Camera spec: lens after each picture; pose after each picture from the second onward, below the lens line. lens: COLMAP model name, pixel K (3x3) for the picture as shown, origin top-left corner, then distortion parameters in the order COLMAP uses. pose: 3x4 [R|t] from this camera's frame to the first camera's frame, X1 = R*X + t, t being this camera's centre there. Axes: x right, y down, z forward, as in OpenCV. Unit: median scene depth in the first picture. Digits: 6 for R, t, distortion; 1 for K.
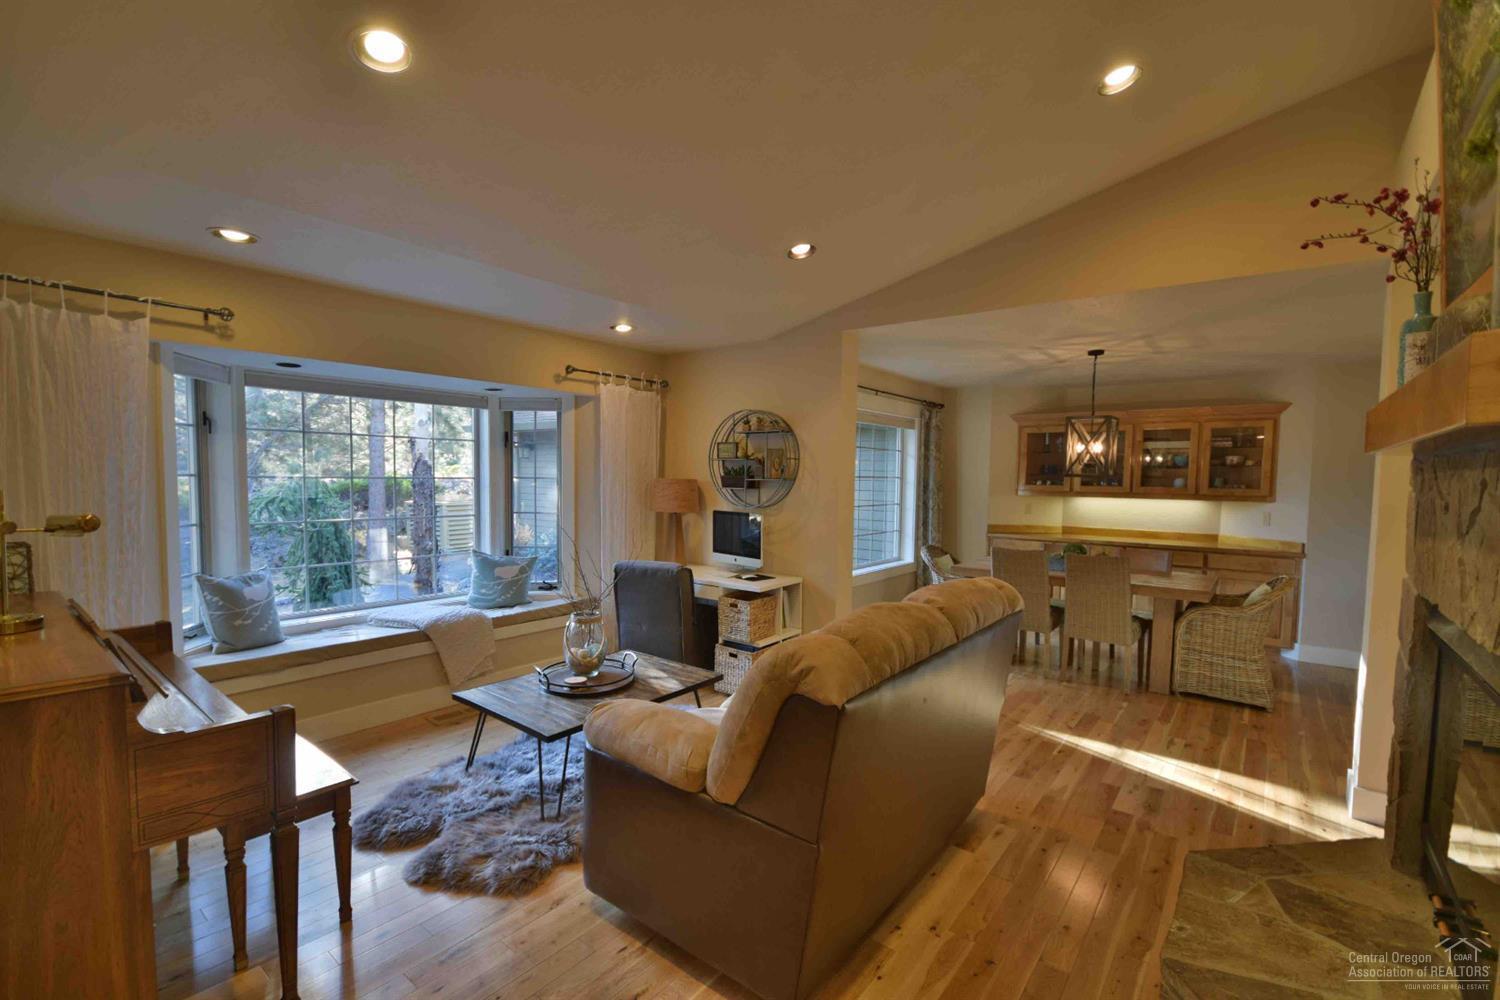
lens RADIAL K [[661.8, 0, 740.6], [0, 661.8, 511.4], [0, 0, 1]] dist [0.002348, -0.008692]
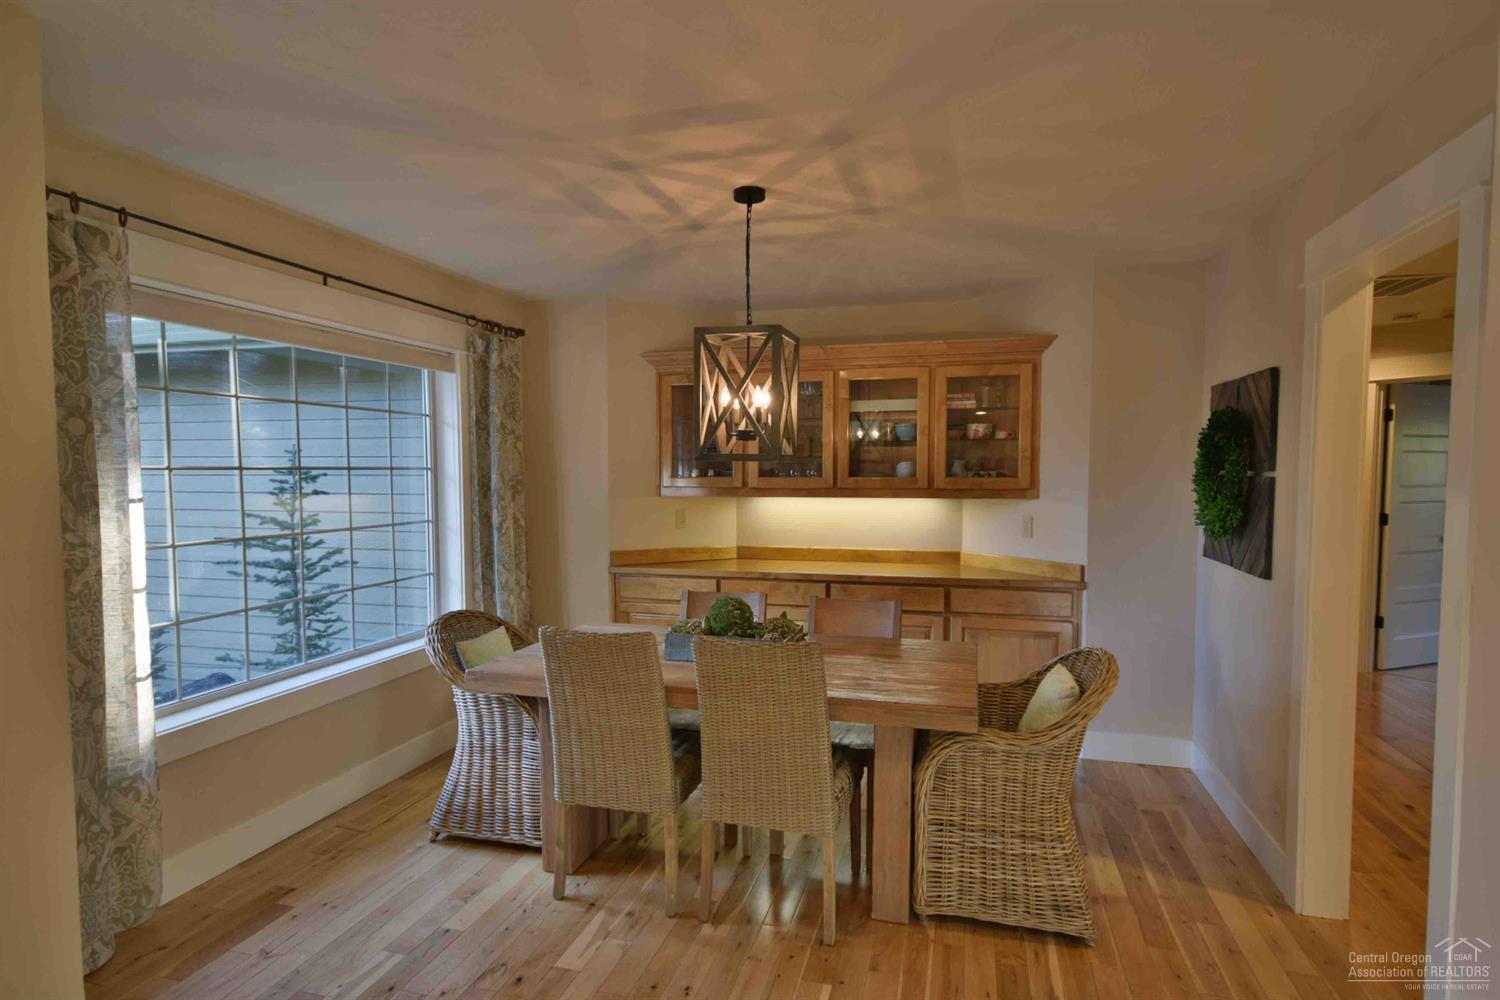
lens RADIAL K [[815.1, 0, 752.0], [0, 815.1, 504.3], [0, 0, 1]] dist [-0.004018, 0.000488]
pose [[0.916308, -0.033271, 0.399090, 0.254617], [0.037042, 0.999312, -0.001740, -0.016300], [-0.398758, 0.016378, 0.916910, 0.399164]]
